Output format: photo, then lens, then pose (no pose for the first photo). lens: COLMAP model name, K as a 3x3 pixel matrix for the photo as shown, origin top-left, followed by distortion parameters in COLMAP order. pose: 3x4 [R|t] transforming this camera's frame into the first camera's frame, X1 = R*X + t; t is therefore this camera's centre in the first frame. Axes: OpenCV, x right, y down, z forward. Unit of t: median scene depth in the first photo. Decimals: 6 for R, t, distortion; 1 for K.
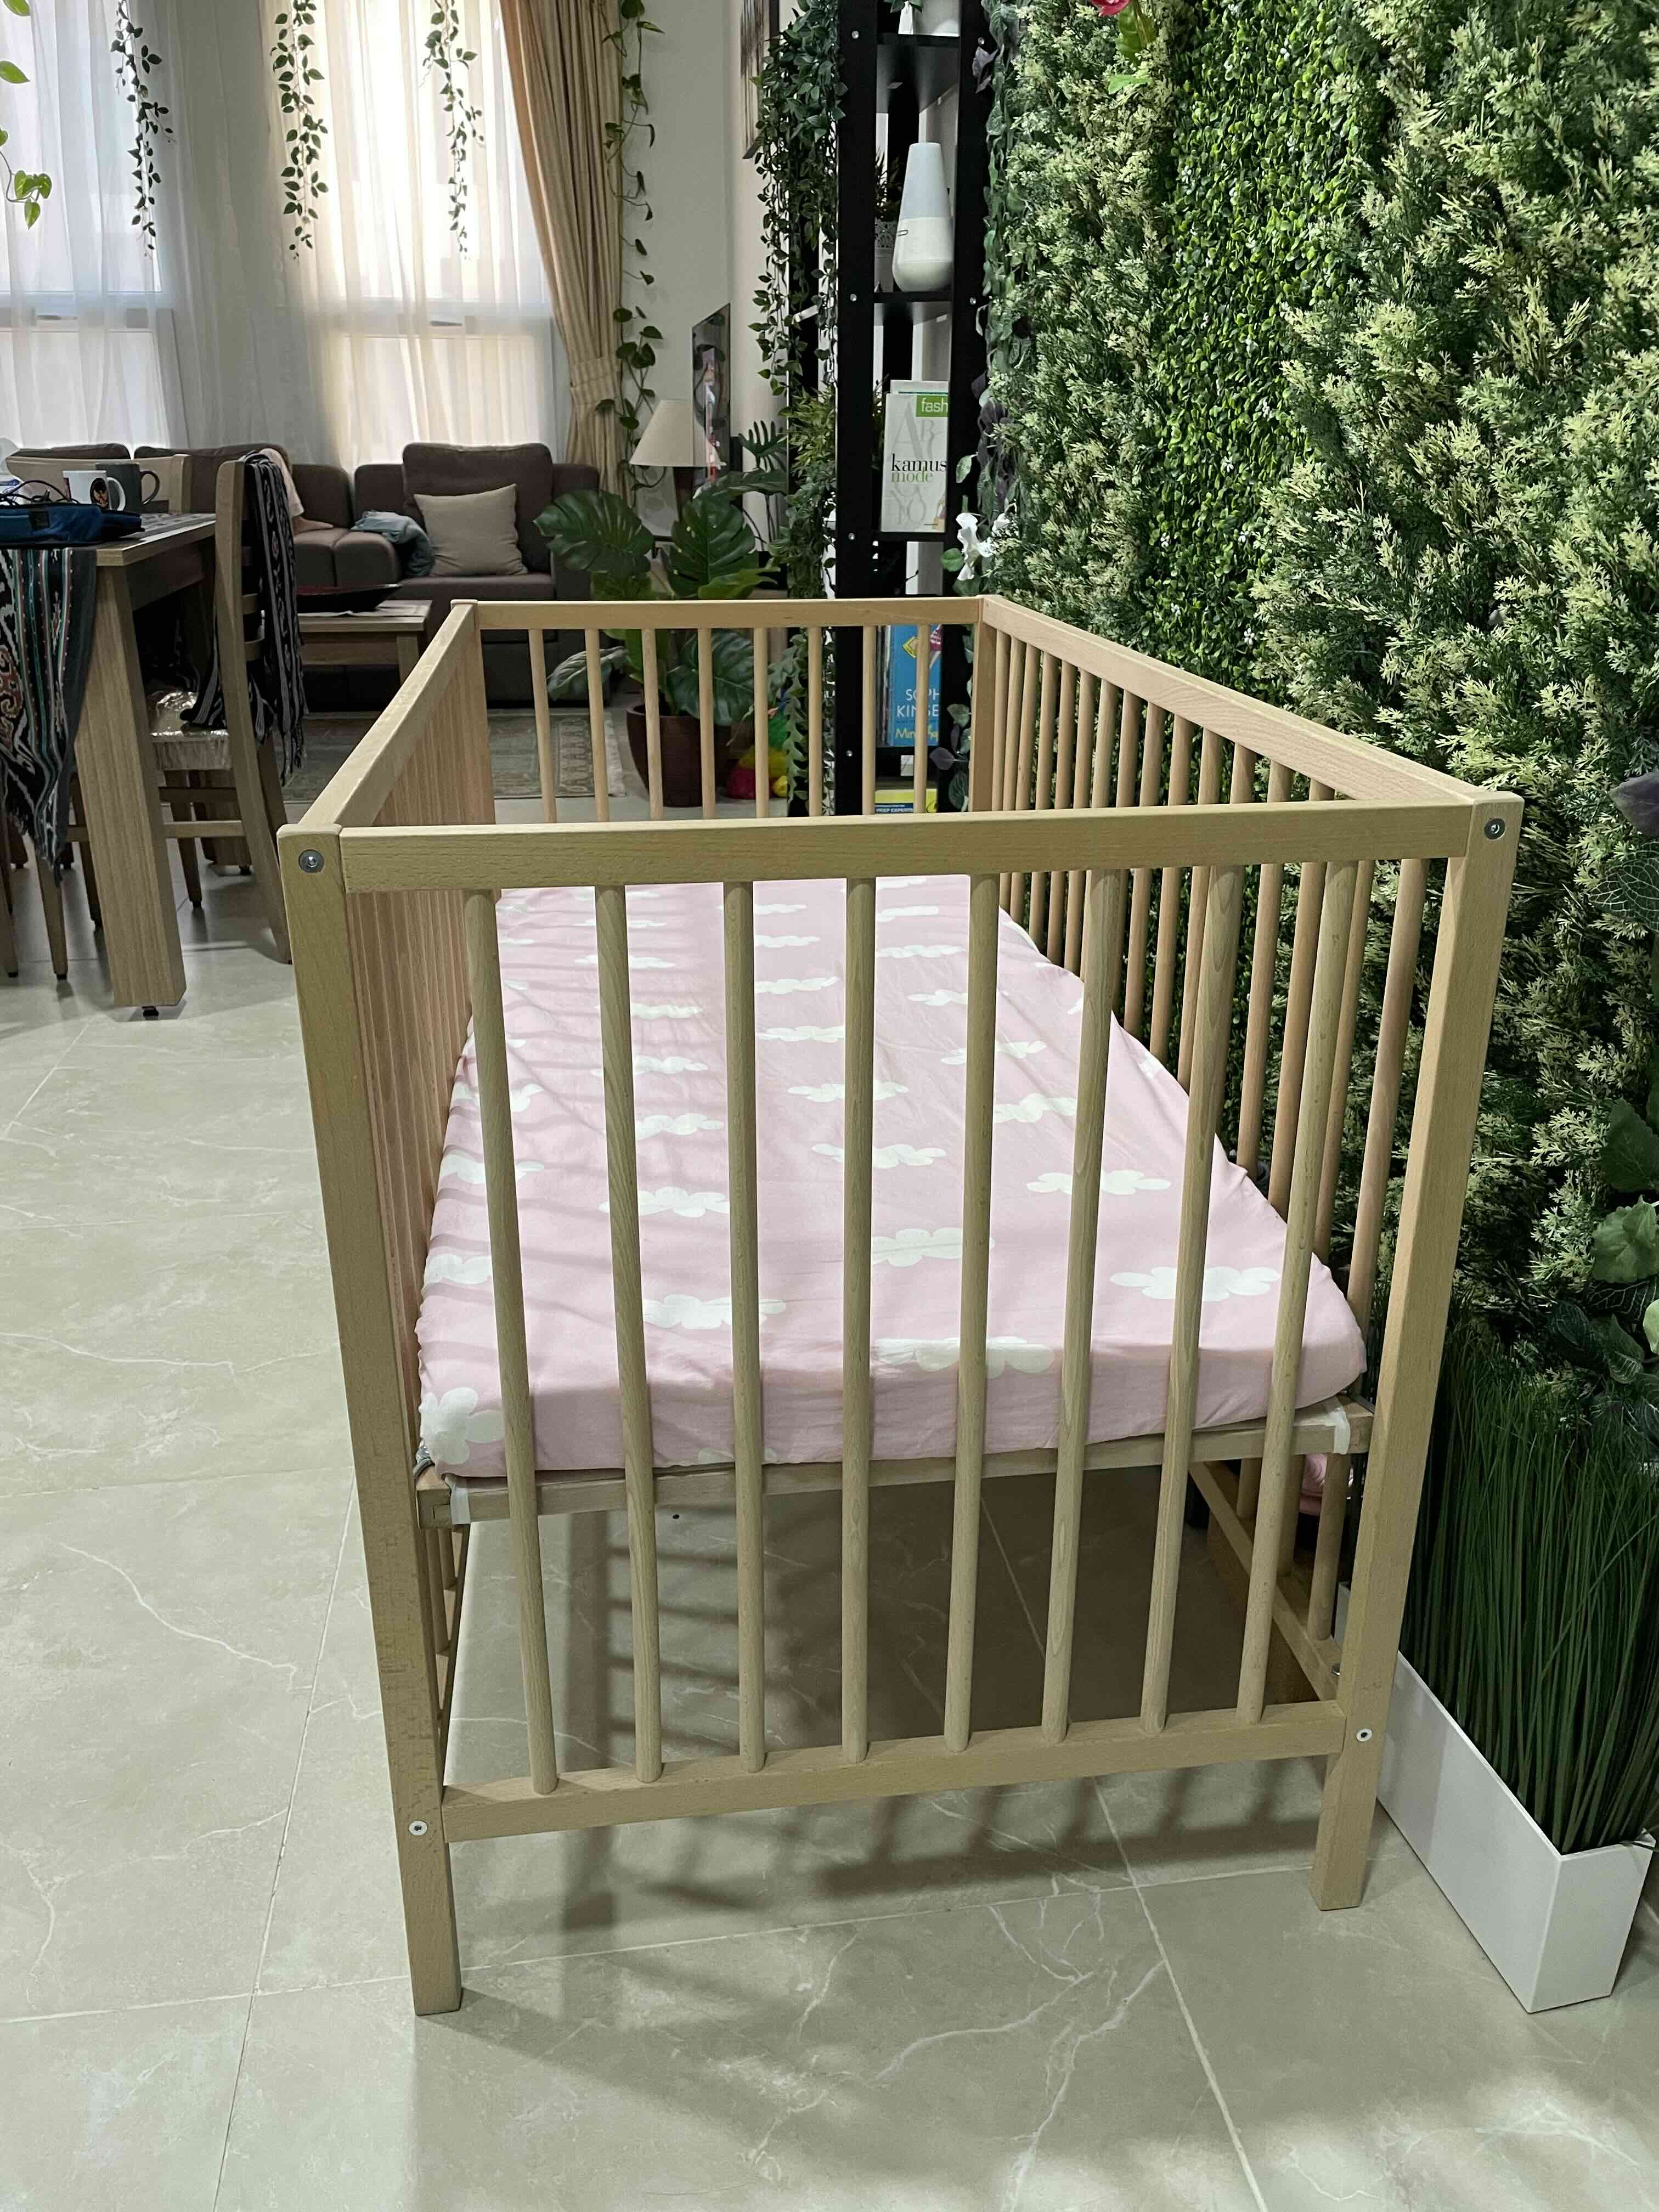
lens RADIAL K [[1682.7, 0, 830.9], [0, 1682.7, 1102.5], [0, 0, 1]] dist [0.061409, -0.098927]
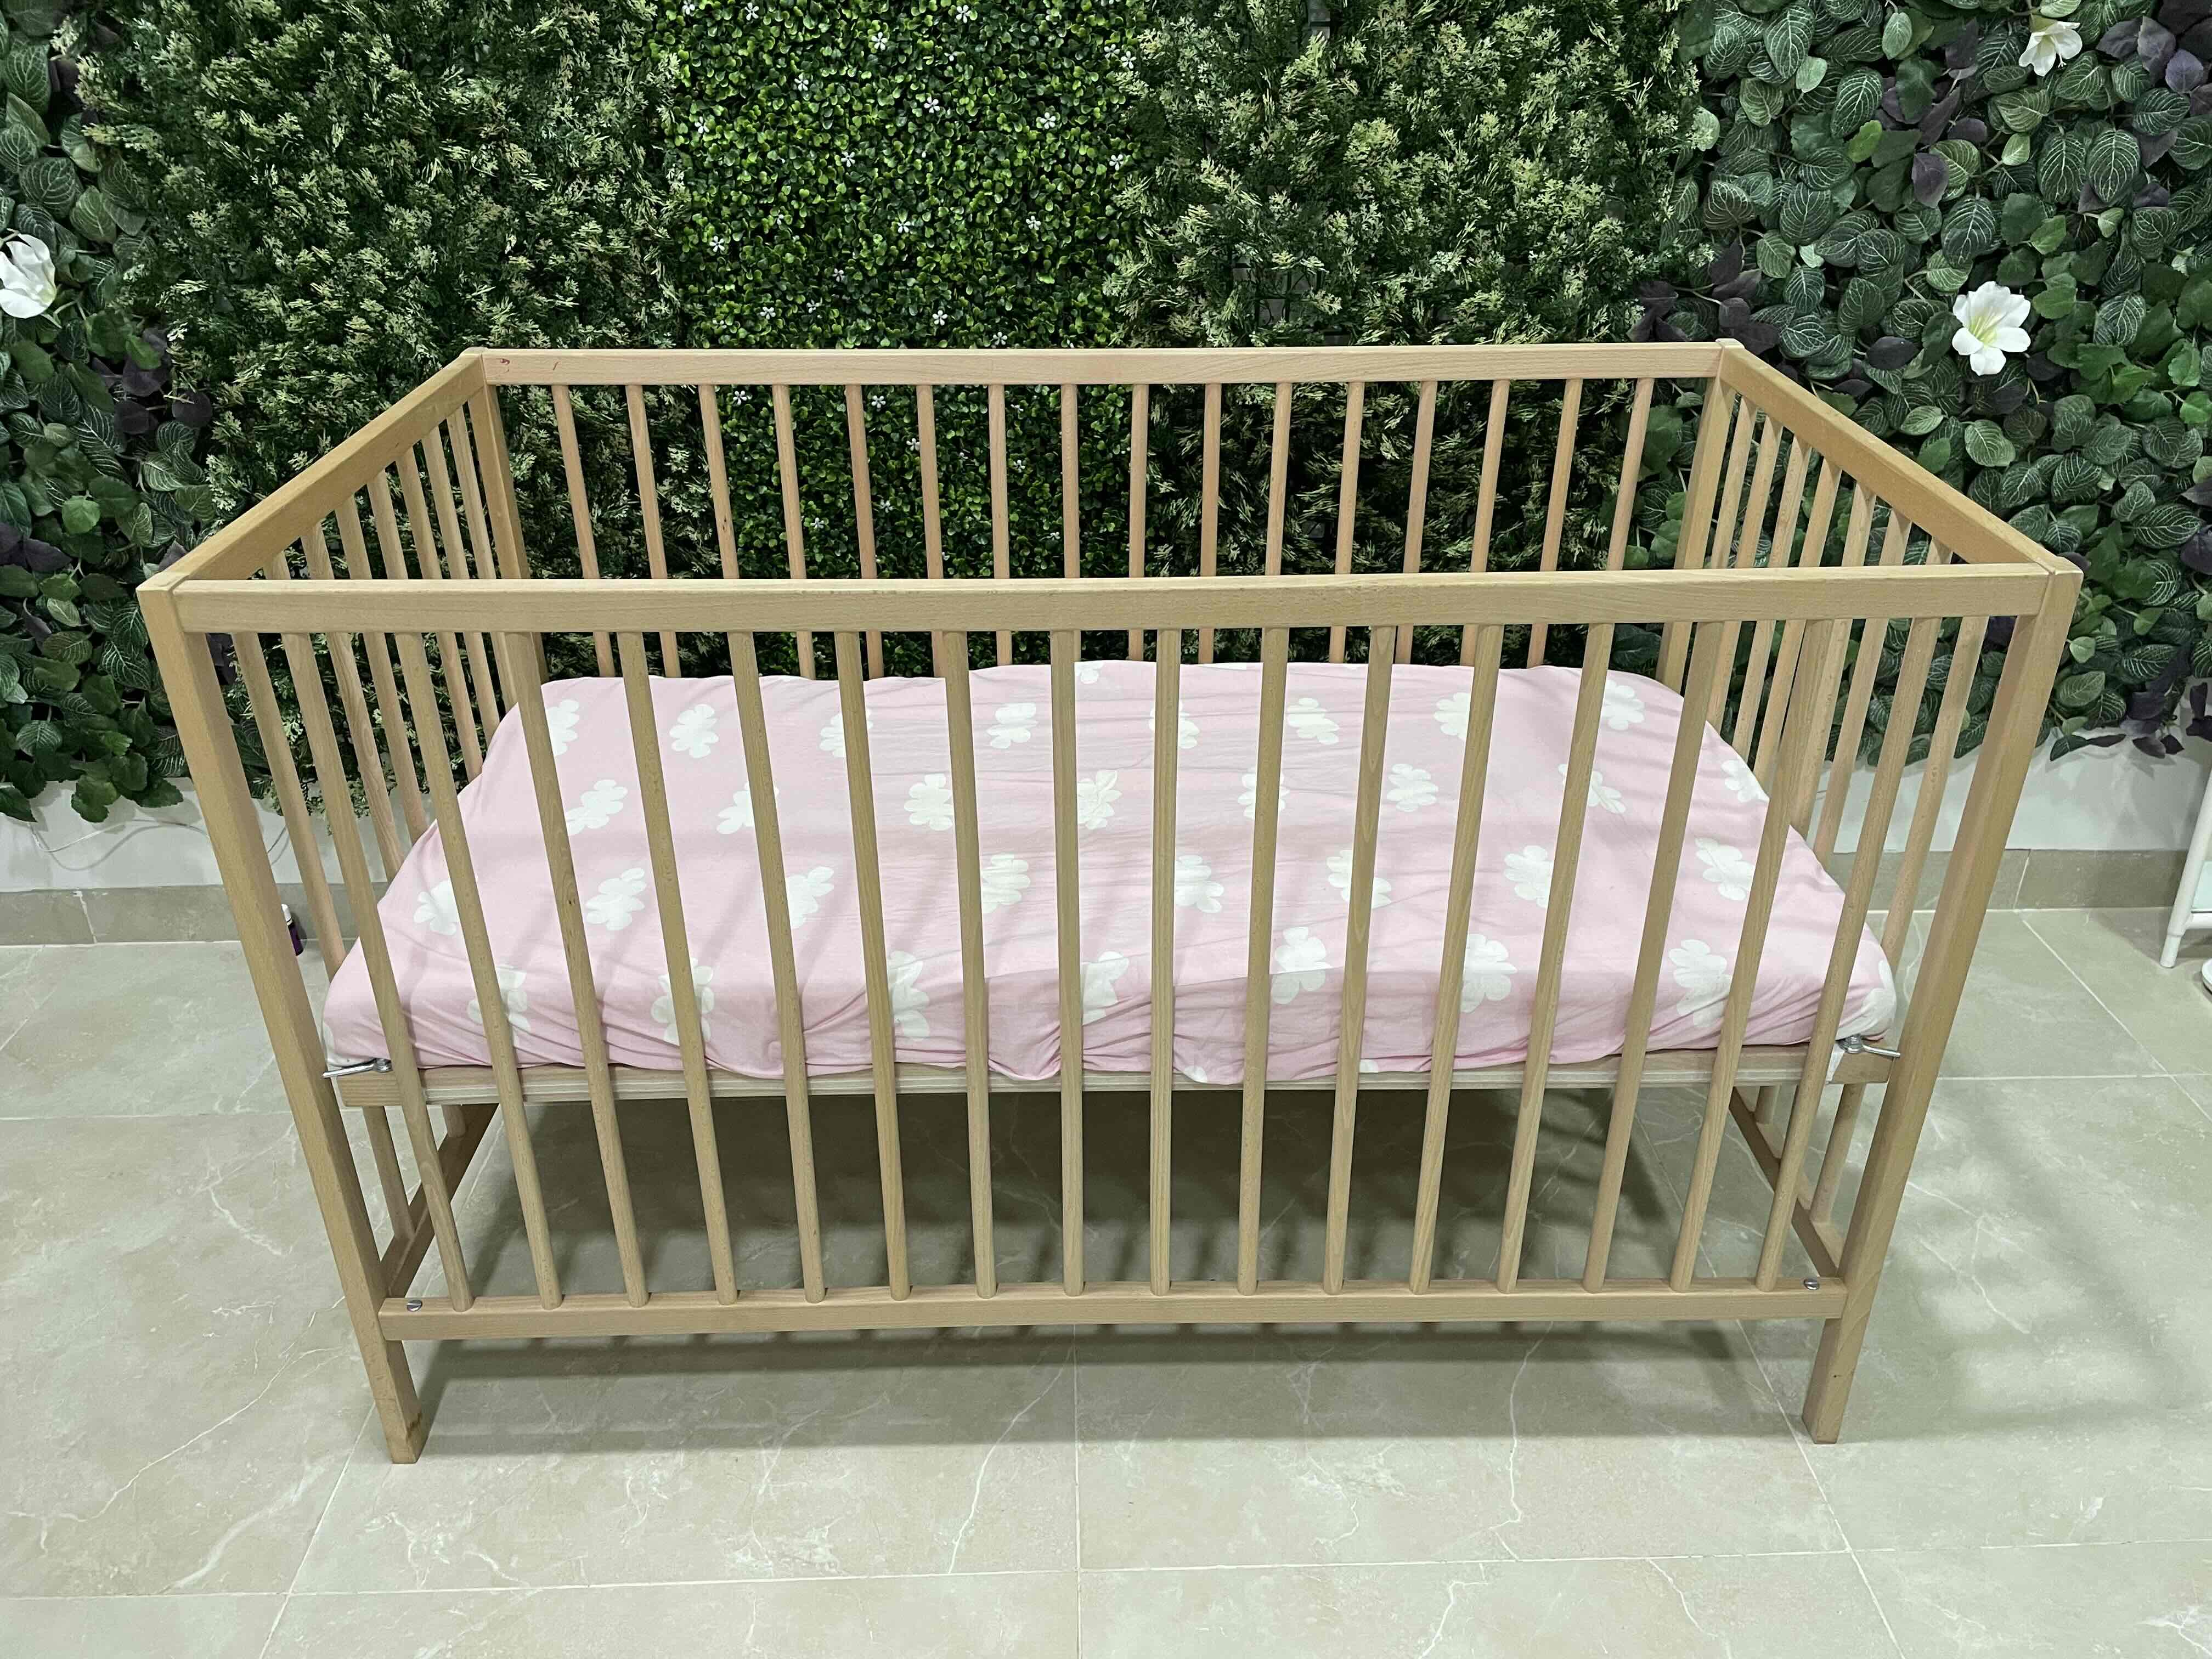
lens RADIAL K [[1682.7, 0, 1098.5], [0, 1682.7, 817.3], [0, 0, 1]] dist [0.061409, -0.098927]
pose [[0.121839, -0.479375, 0.869112, -1.169703], [0.364037, 0.836197, 0.410186, -0.582551], [-0.923381, 0.266412, 0.276392, 0.994135]]
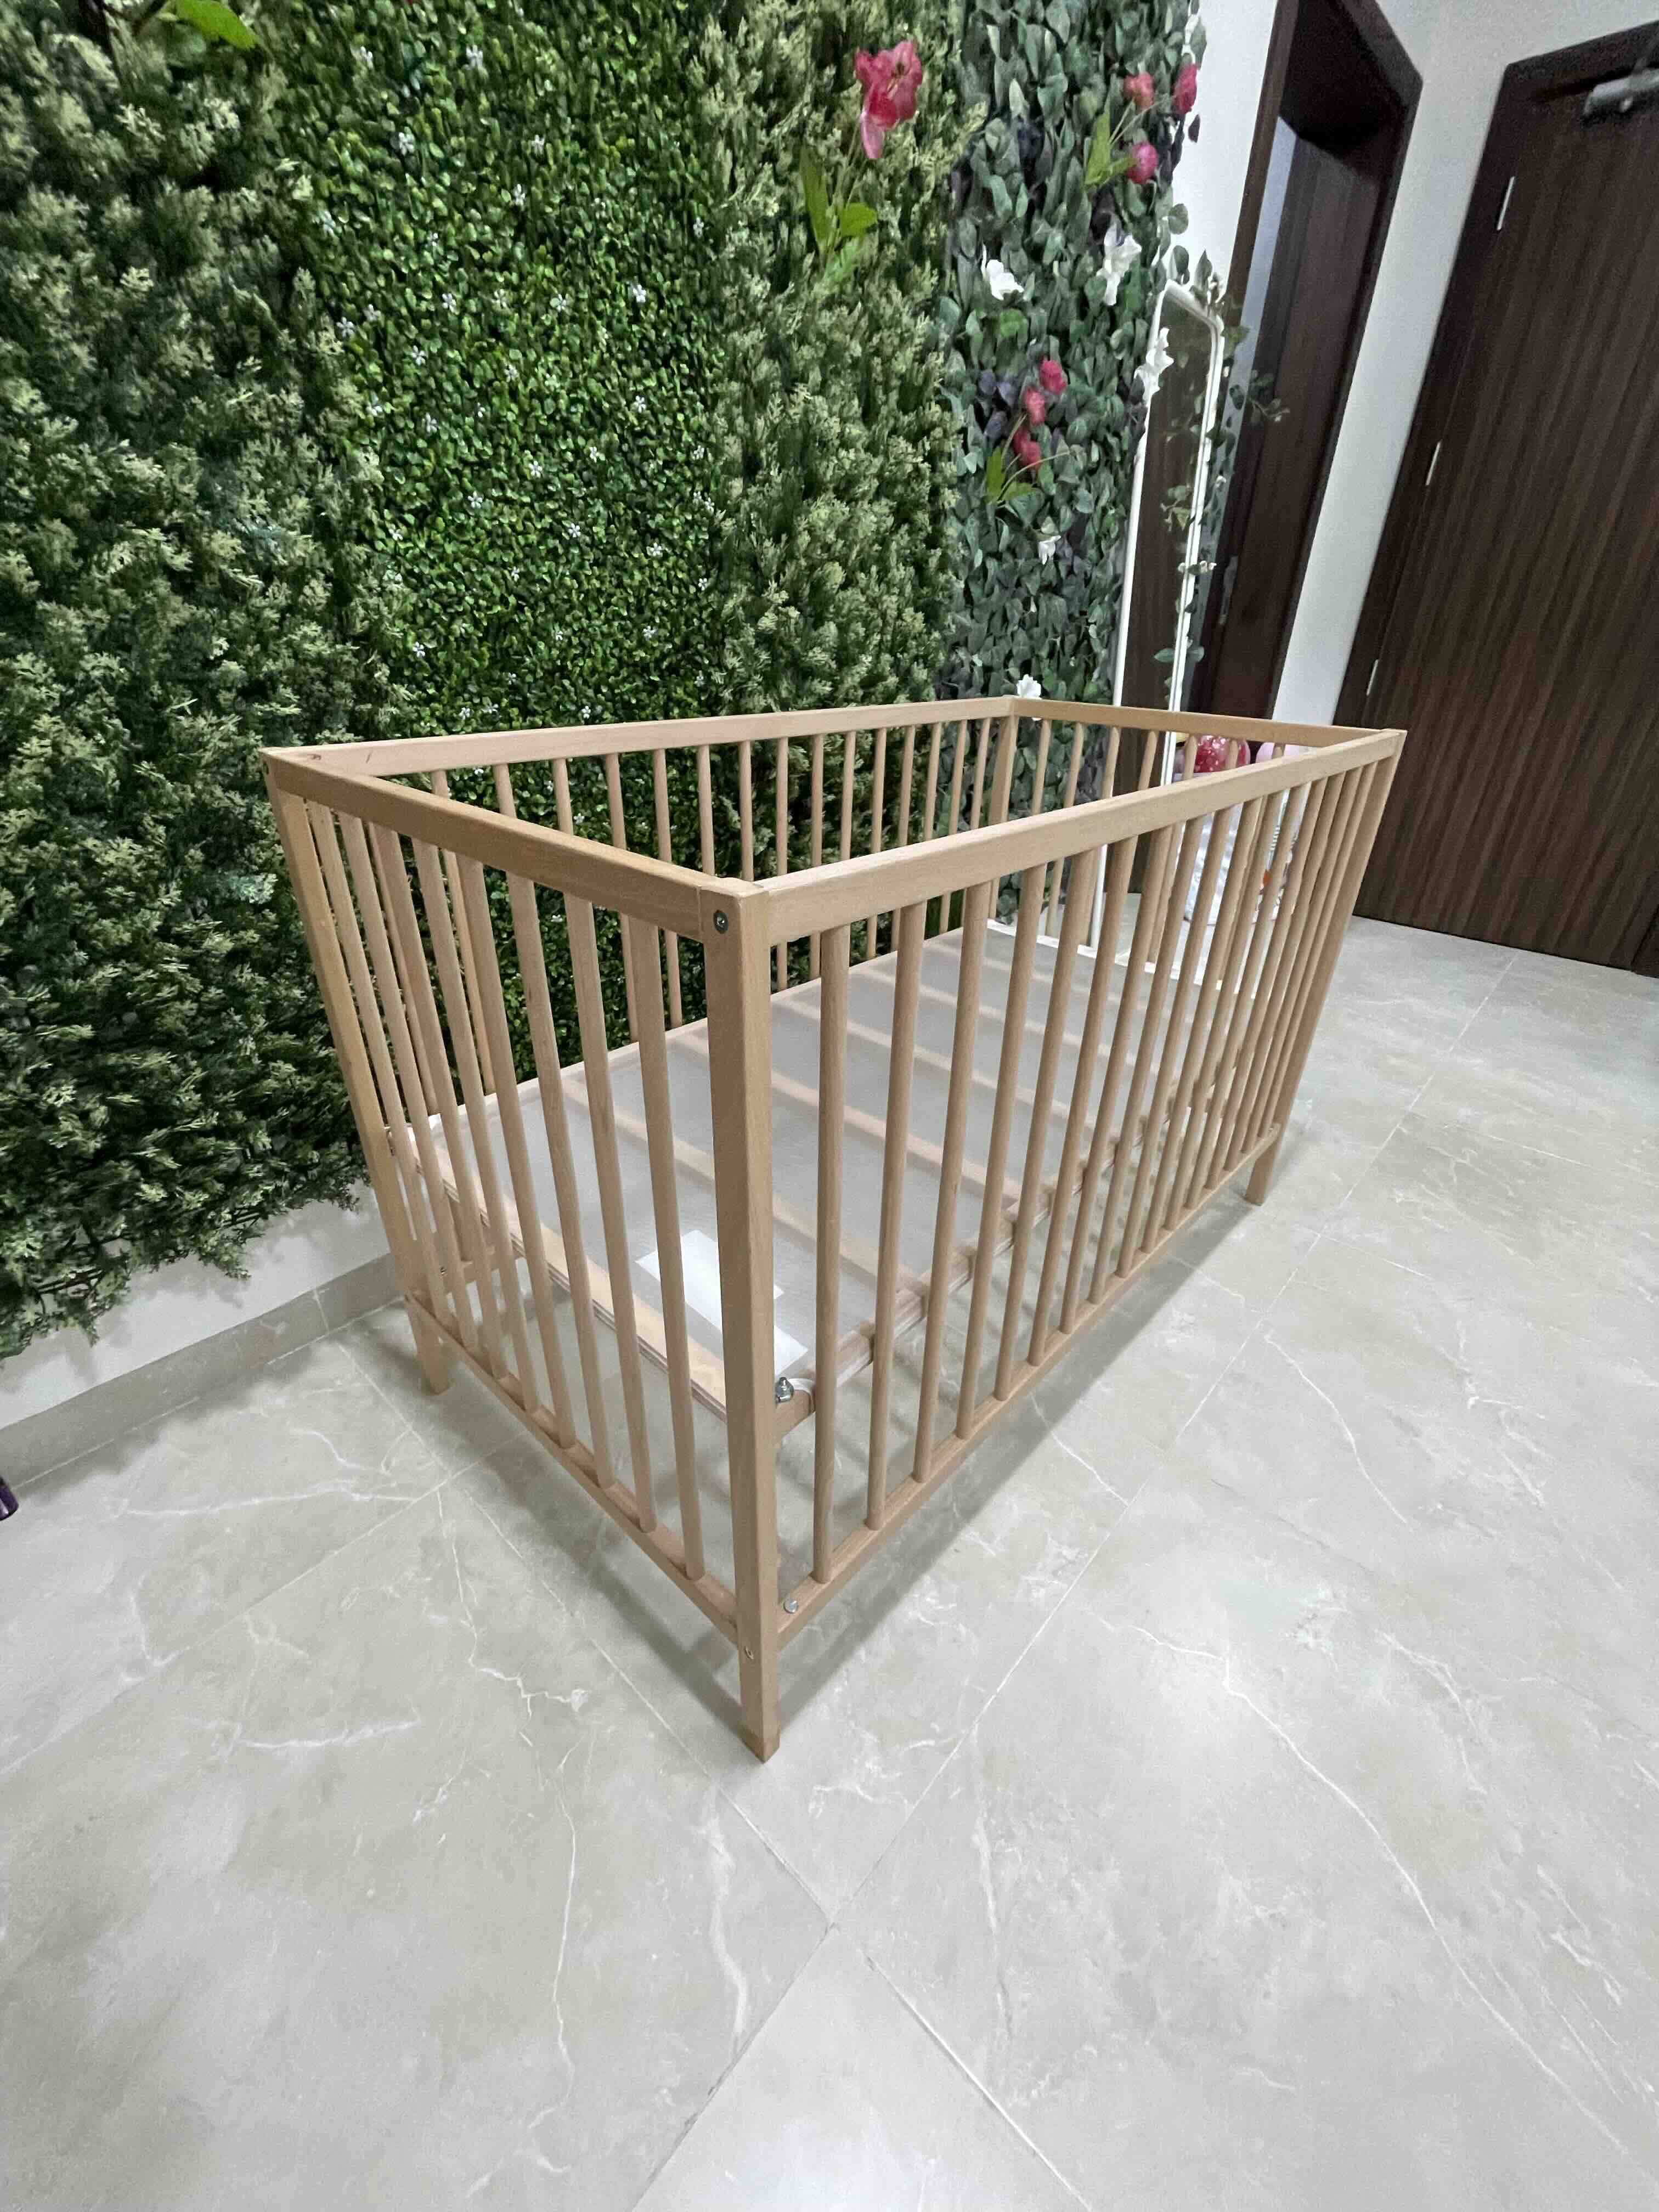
lens RADIAL K [[900.5, 0, 843.7], [0, 900.5, 1103.4], [0, 0, 1]] dist [-0.010037, 0.002193]
pose [[-0.642206, -0.387977, 0.661094, -0.680709], [0.246783, 0.711880, 0.657514, -0.670108], [-0.725720, 0.585406, -0.361427, 1.848628]]
